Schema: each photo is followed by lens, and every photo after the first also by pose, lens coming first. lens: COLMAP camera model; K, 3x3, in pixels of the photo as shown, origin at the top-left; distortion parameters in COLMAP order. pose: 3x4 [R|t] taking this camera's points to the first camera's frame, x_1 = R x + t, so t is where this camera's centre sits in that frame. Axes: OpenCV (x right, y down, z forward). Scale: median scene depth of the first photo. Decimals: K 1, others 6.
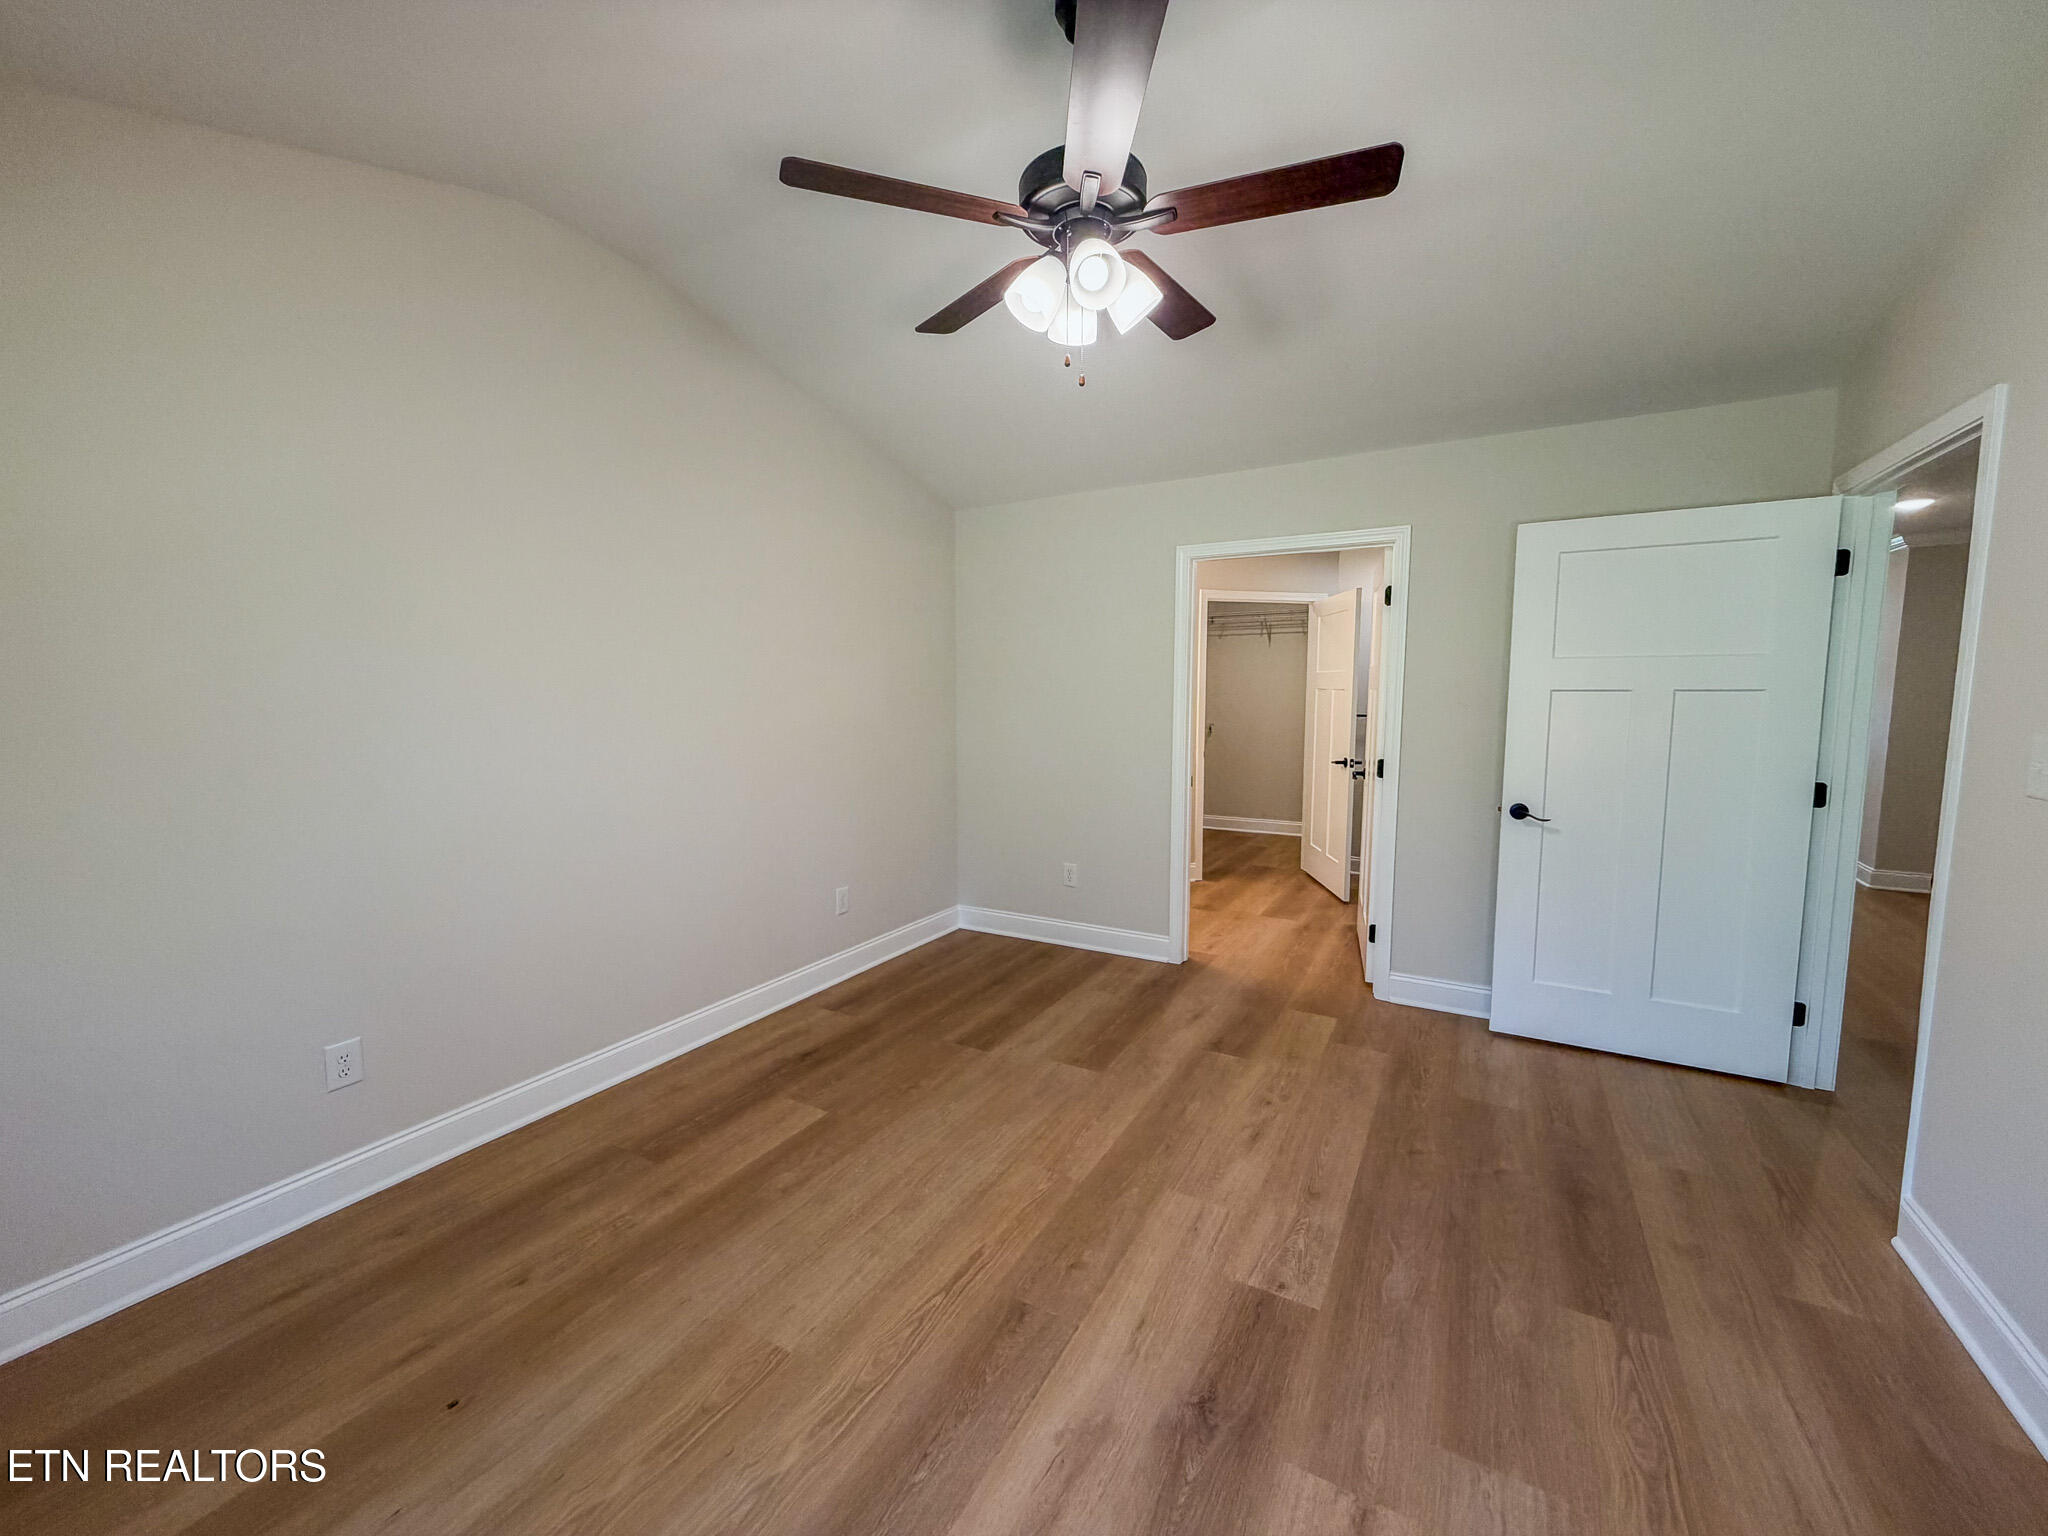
lens RADIAL K [[812.9, 0, 1011.2], [0, 812.9, 769.5], [0, 0, 1]] dist [-0.000308, 0.000104]
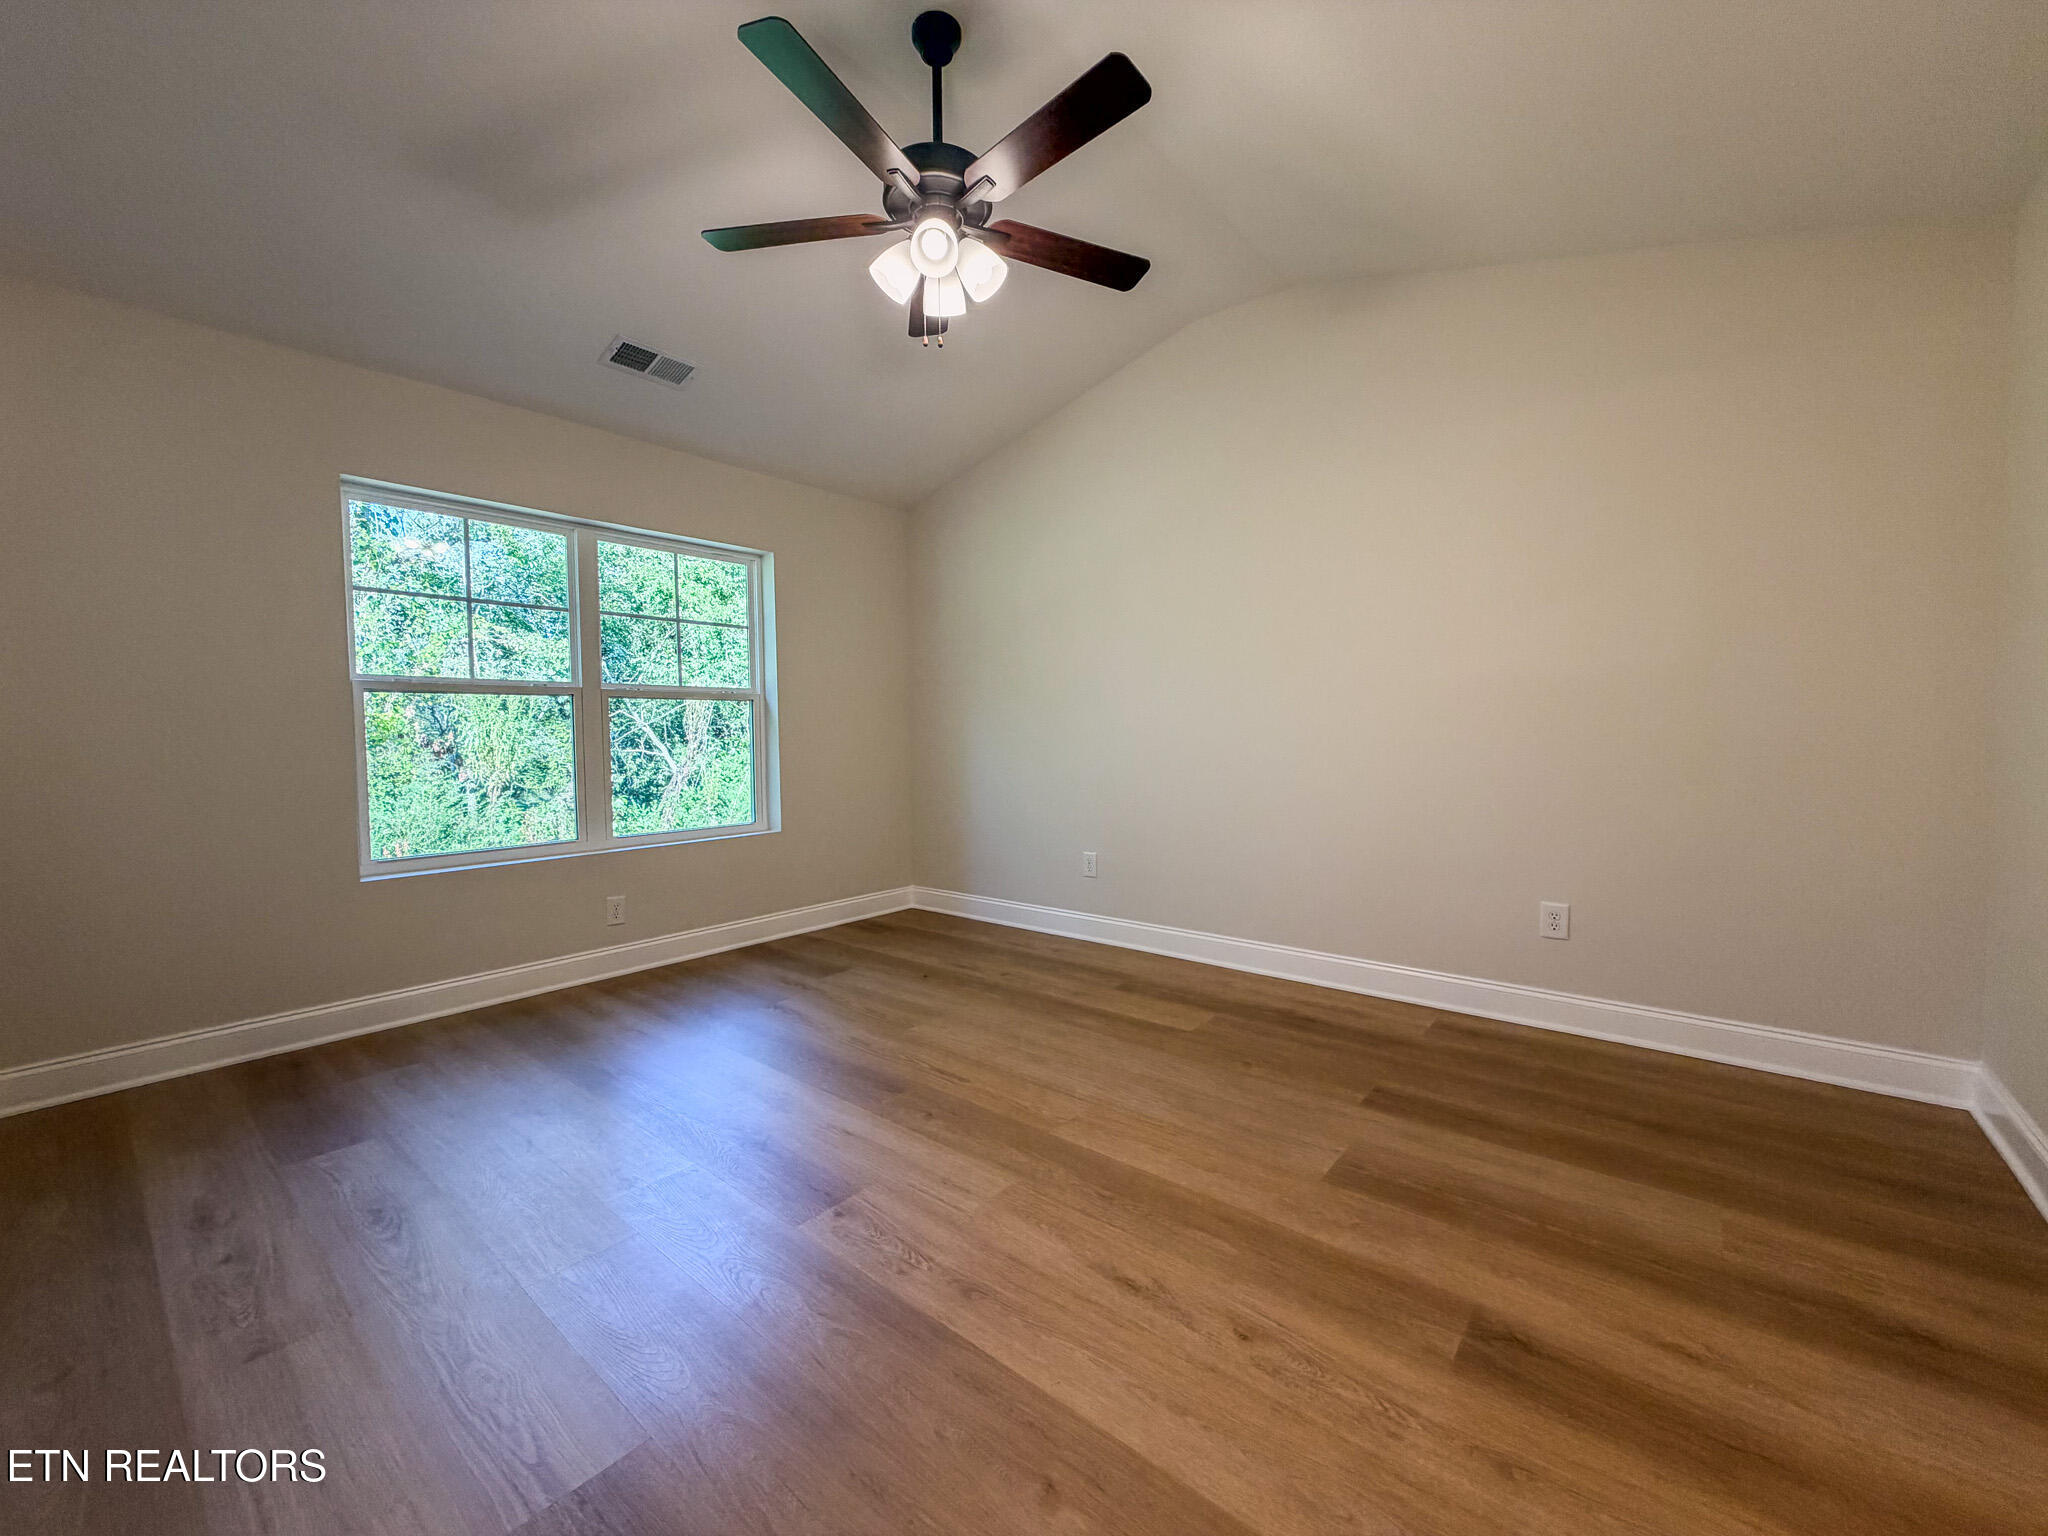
lens RADIAL K [[812.9, 0, 1011.2], [0, 812.9, 769.5], [0, 0, 1]] dist [-0.000308, 0.000104]
pose [[-0.175867, 0.050197, -0.983133, 0.886023], [-0.086320, 0.994066, 0.066197, 0.033700], [0.980622, 0.096506, -0.170490, 0.967457]]
